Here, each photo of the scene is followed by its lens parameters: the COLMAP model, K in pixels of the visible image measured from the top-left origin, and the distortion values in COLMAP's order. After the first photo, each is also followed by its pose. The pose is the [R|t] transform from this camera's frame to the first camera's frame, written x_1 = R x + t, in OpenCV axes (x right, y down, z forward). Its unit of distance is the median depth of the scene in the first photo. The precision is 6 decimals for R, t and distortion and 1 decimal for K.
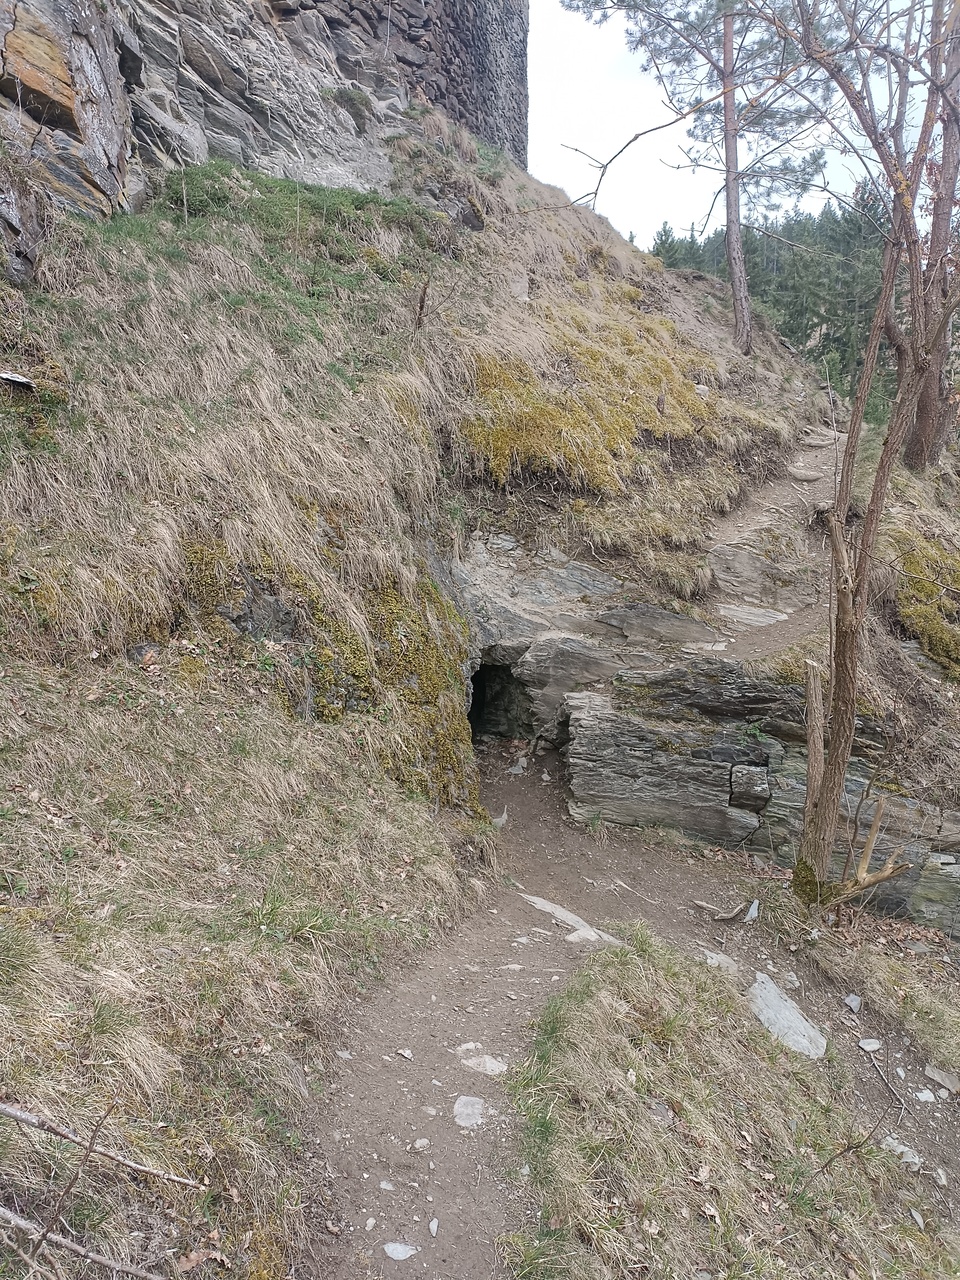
lens RADIAL K [[934.7, 0, 477.0], [0, 934.7, 642.3], [0, 0, 1]] dist [0.026251, -0.003538]
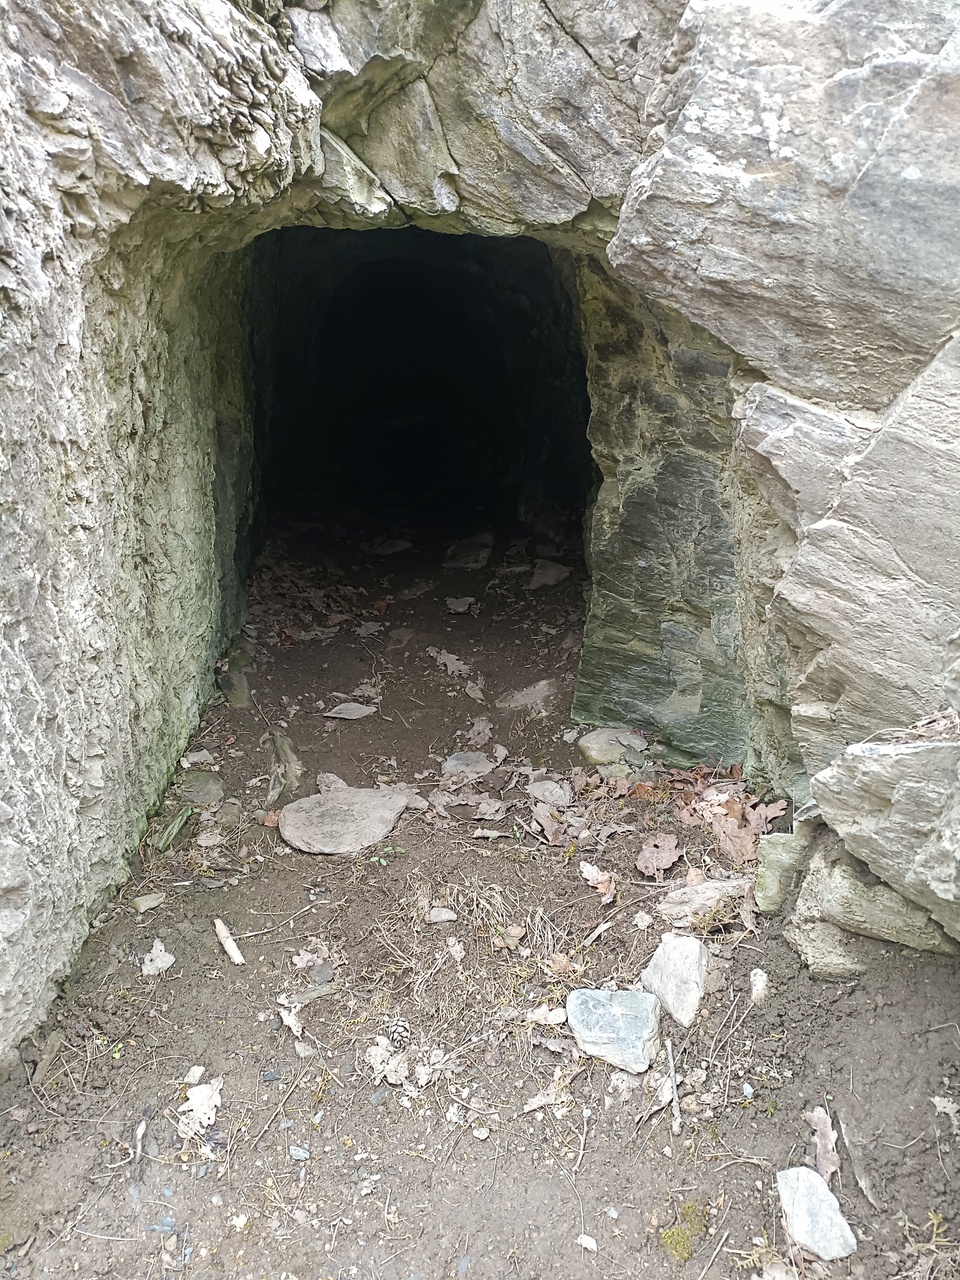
lens RADIAL K [[934.7, 0, 477.0], [0, 934.7, 642.3], [0, 0, 1]] dist [0.026251, -0.003538]
pose [[0.888182, 0.126986, -0.441597, 0.074743], [-0.099587, 0.991409, 0.084792, 0.068612], [0.448571, -0.031334, 0.893198, 0.835720]]
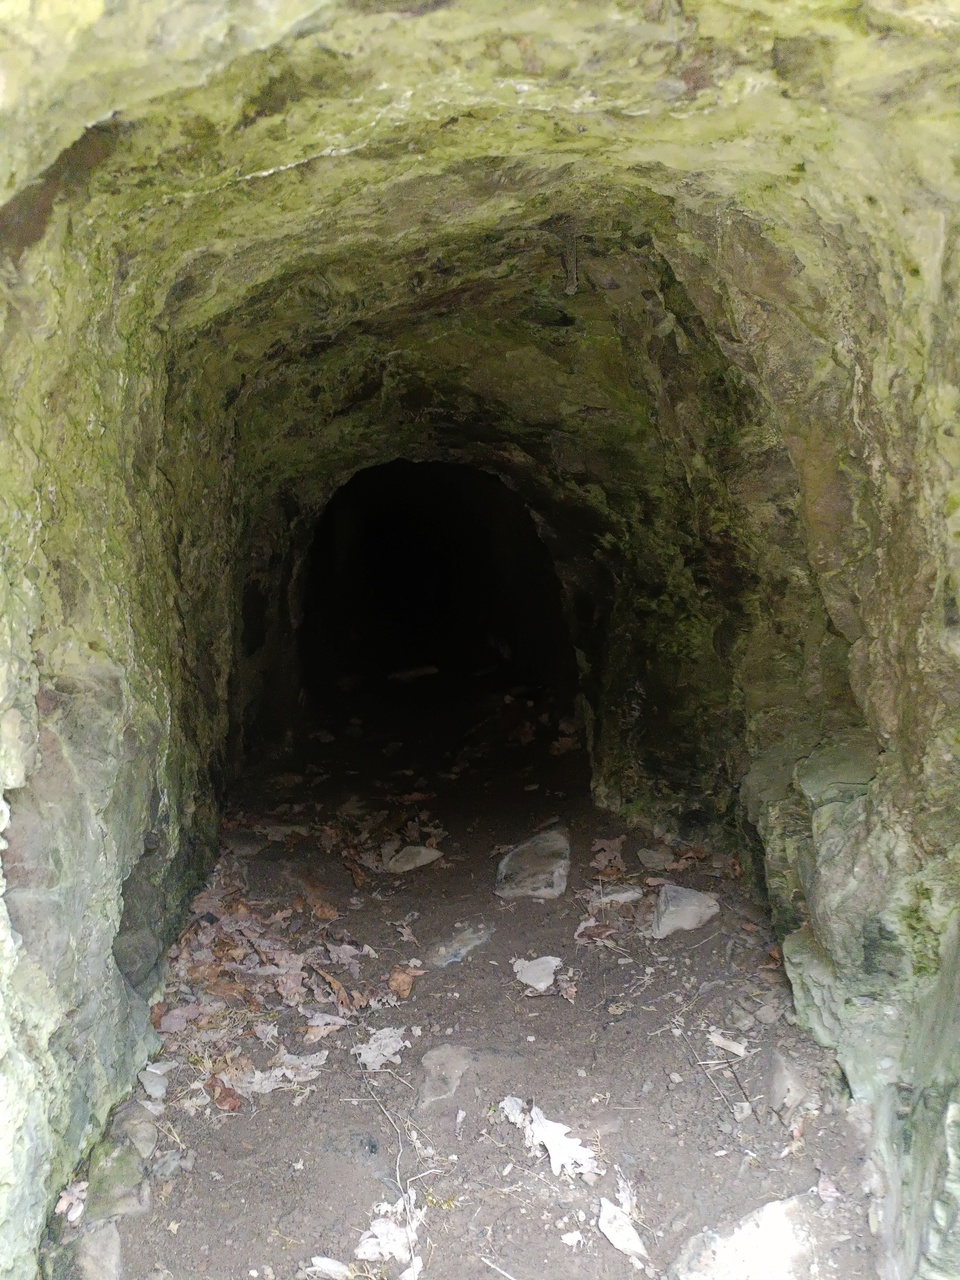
lens RADIAL K [[934.7, 0, 477.0], [0, 934.7, 642.3], [0, 0, 1]] dist [0.026251, -0.003538]
pose [[0.892224, -0.035026, -0.450233, 0.029507], [-0.051834, 0.982455, -0.179150, 0.058895], [0.448609, 0.183179, 0.874754, 0.899982]]
